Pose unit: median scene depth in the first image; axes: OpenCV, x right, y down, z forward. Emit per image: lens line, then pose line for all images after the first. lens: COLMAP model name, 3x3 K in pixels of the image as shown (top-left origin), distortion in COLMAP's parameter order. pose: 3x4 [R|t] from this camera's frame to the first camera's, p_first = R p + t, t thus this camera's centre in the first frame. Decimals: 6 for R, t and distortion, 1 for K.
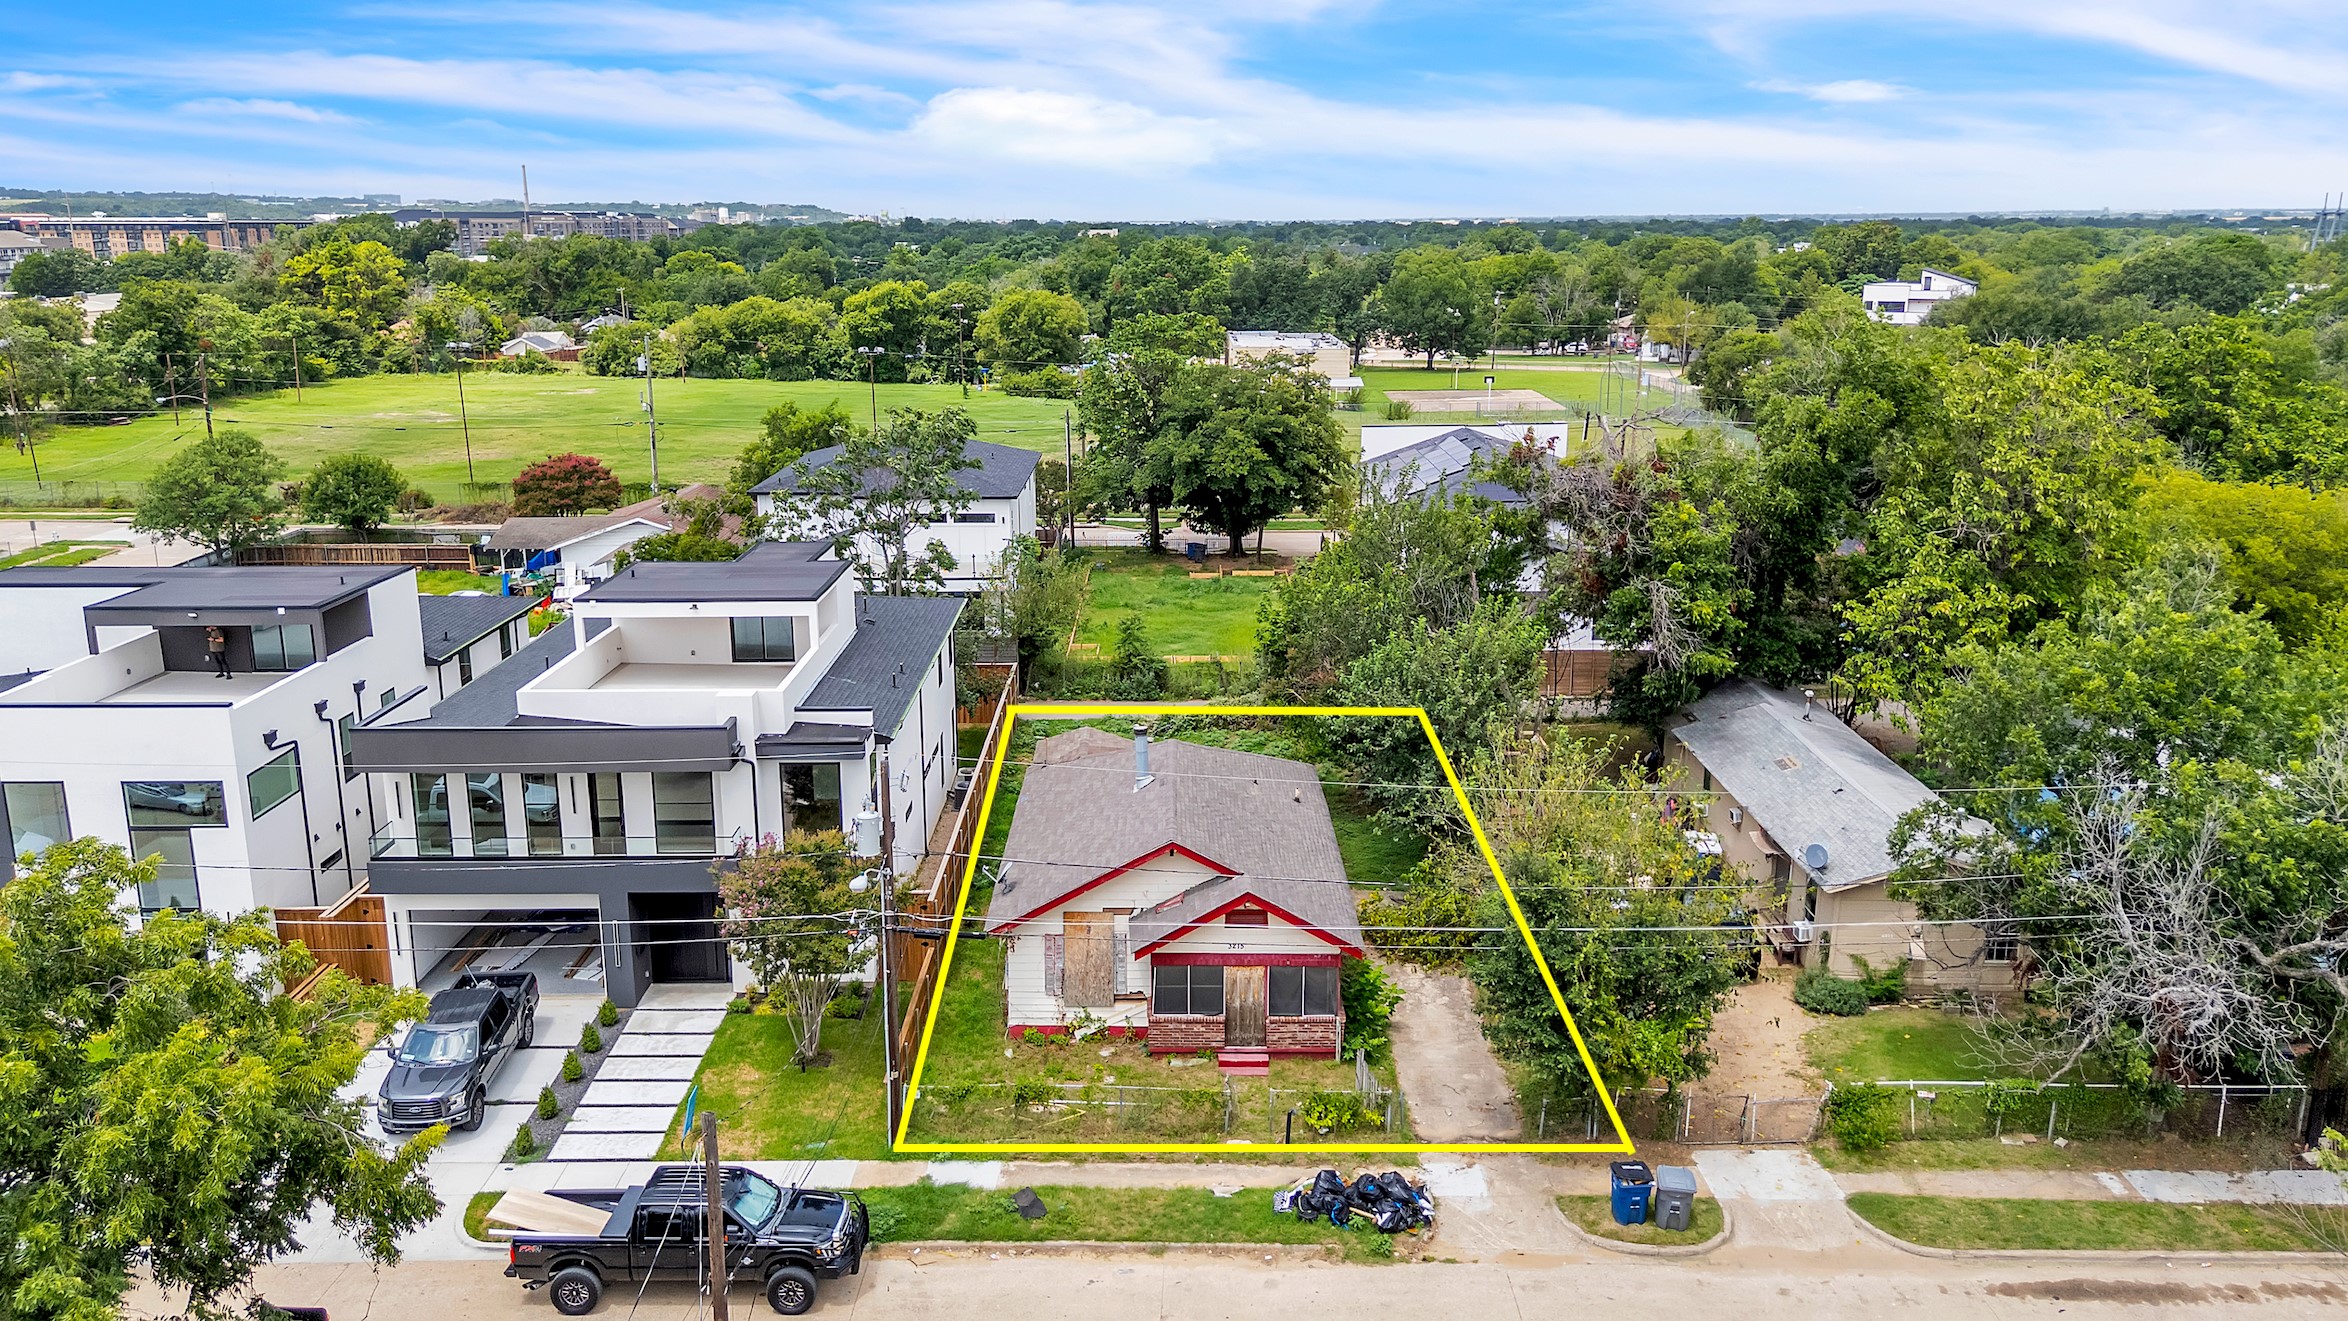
lens RADIAL K [[1740.1, 0, 1188.1], [0, 1740.1, 605.9], [0, 0, 1]] dist [0.066222, -0.048374]
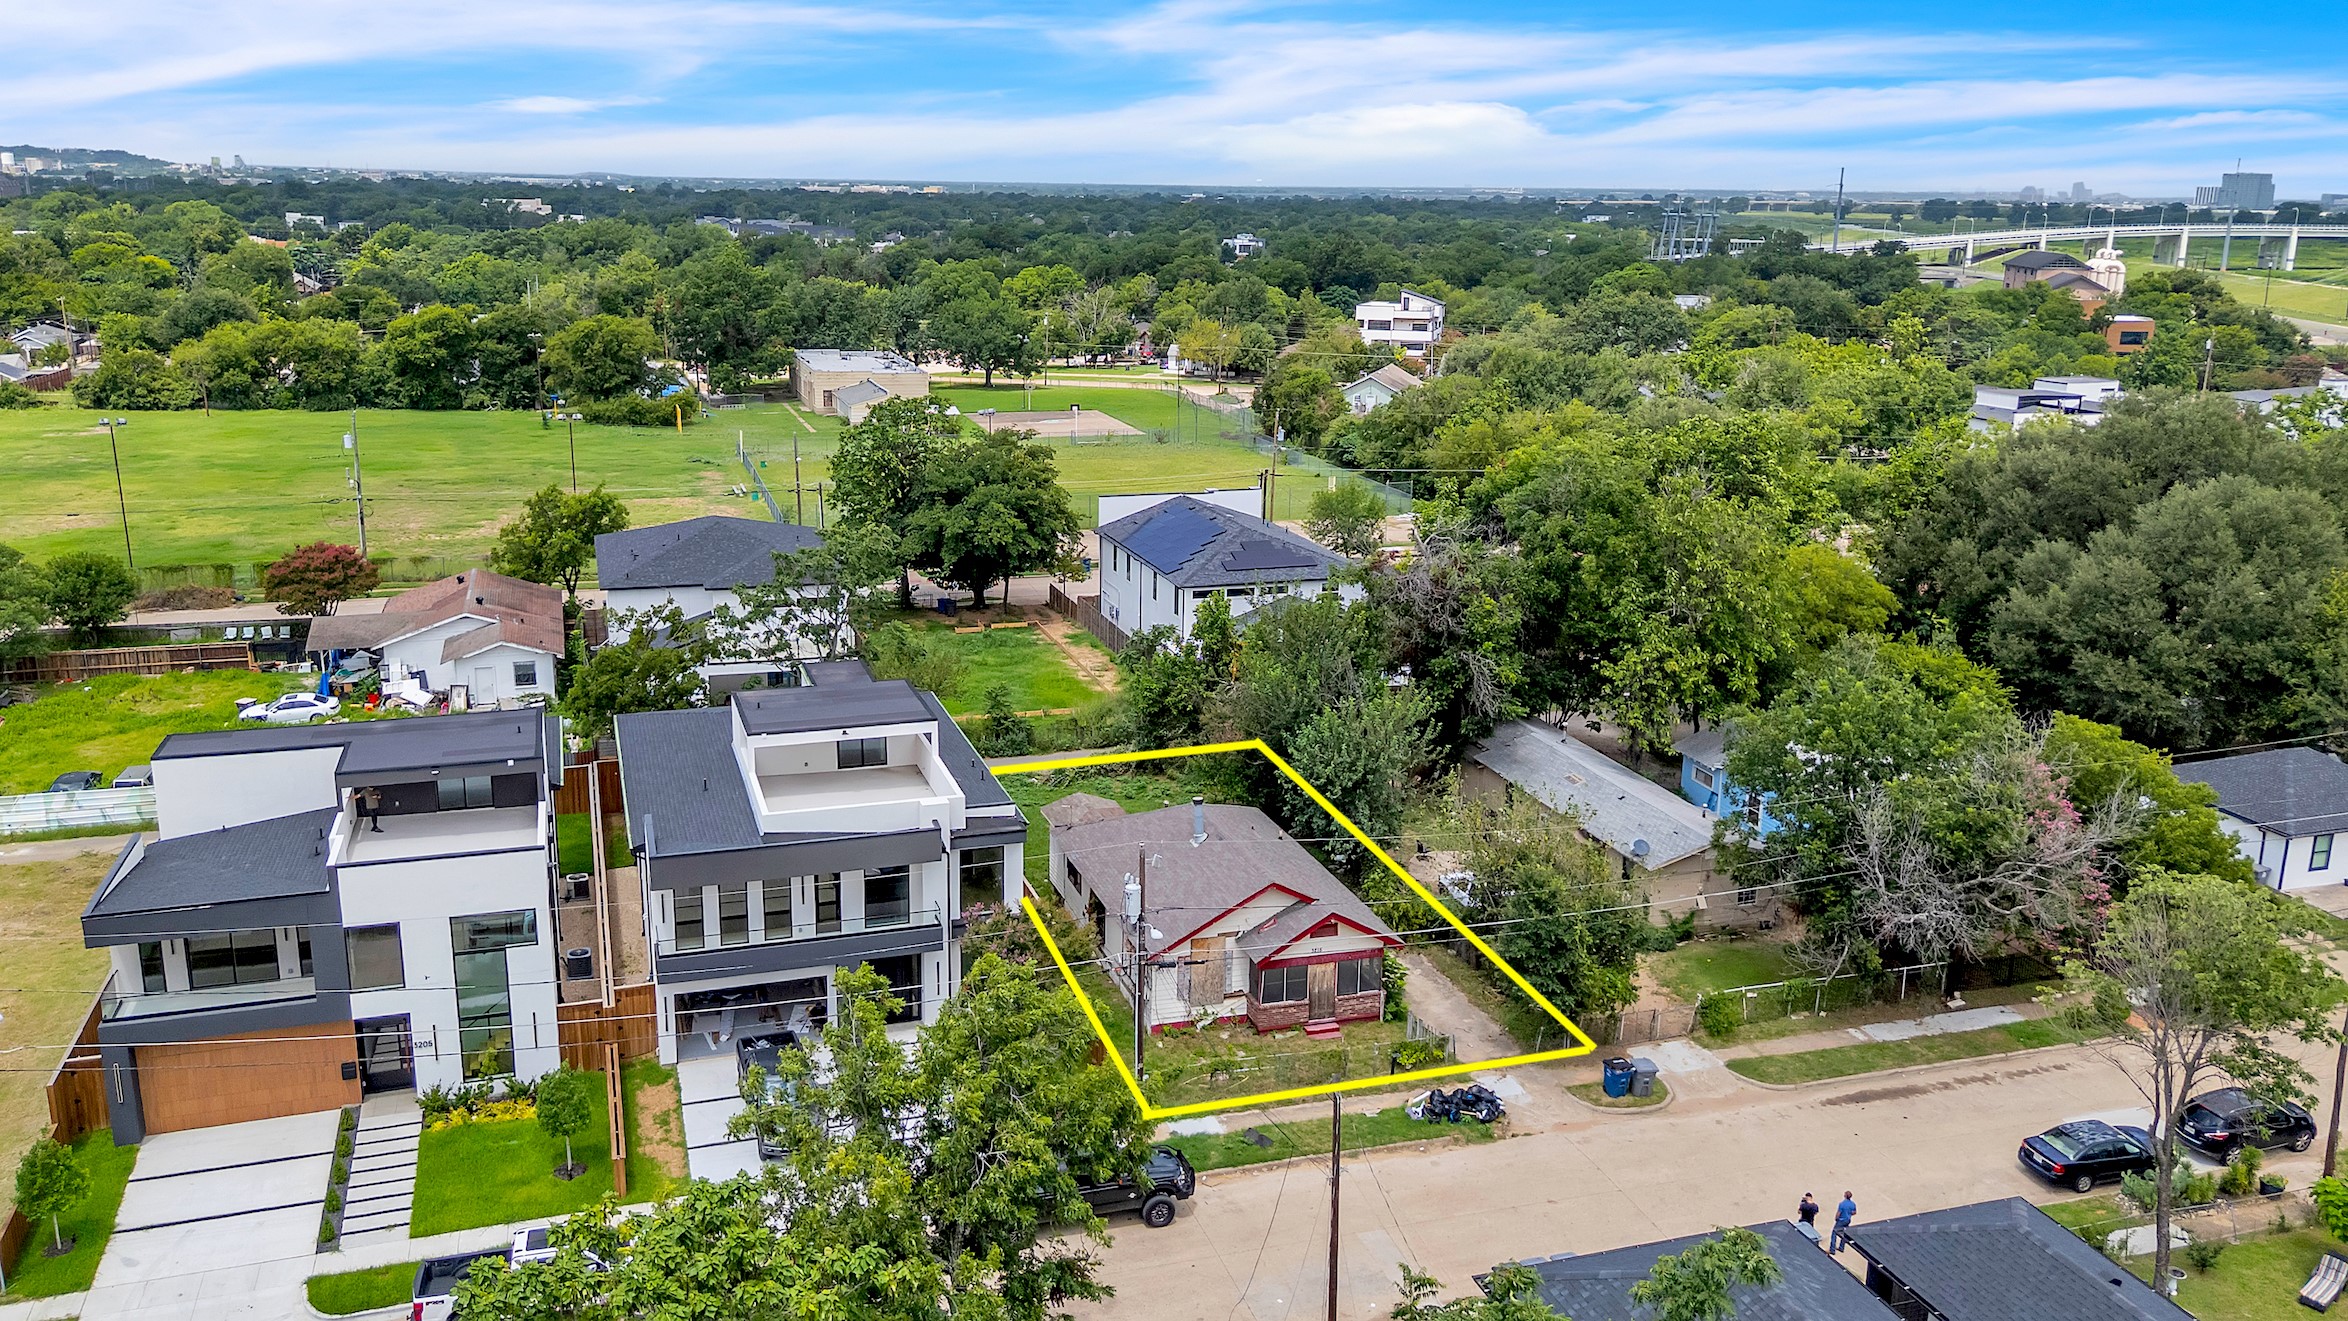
lens RADIAL K [[1740.1, 0, 1188.1], [0, 1740.1, 605.9], [0, 0, 1]] dist [0.066222, -0.048374]
pose [[0.954182, -0.052944, 0.294506, -0.439106], [0.049584, 0.998592, 0.018871, -0.110714], [-0.295091, -0.003404, 0.955463, -0.314034]]
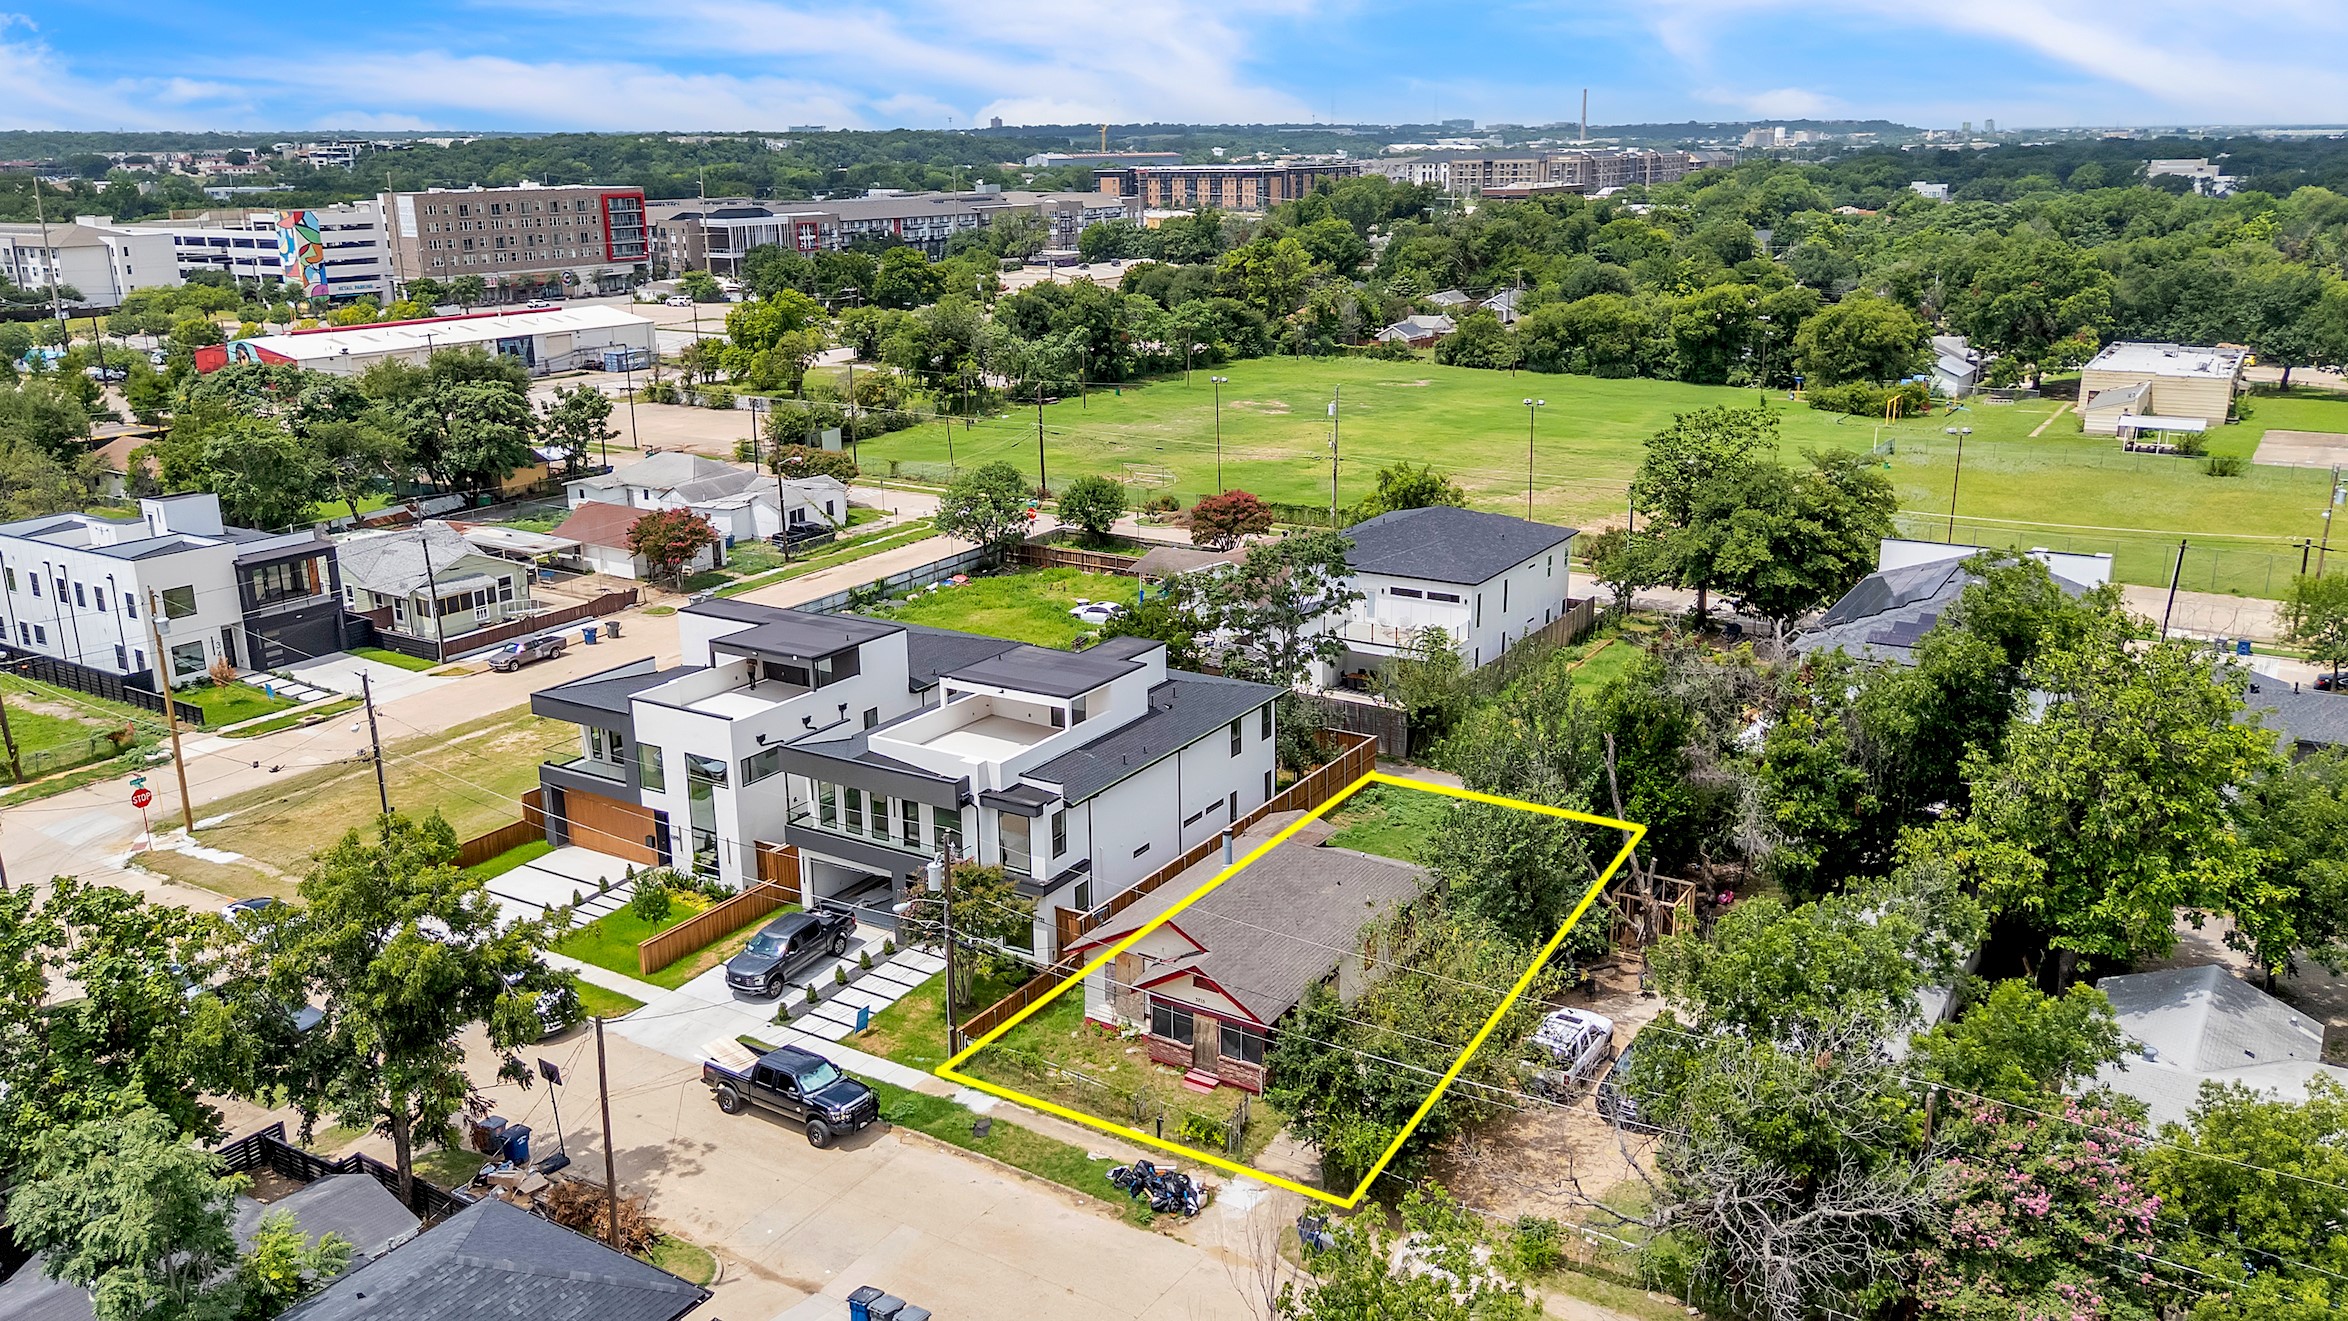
lens RADIAL K [[1740.1, 0, 1188.1], [0, 1740.1, 605.9], [0, 0, 1]] dist [0.066222, -0.048374]
pose [[0.853805, 0.123154, -0.505817, 0.636913], [-0.106224, 0.992387, 0.062319, -0.193362], [0.509641, 0.000522, 0.860387, -0.211581]]
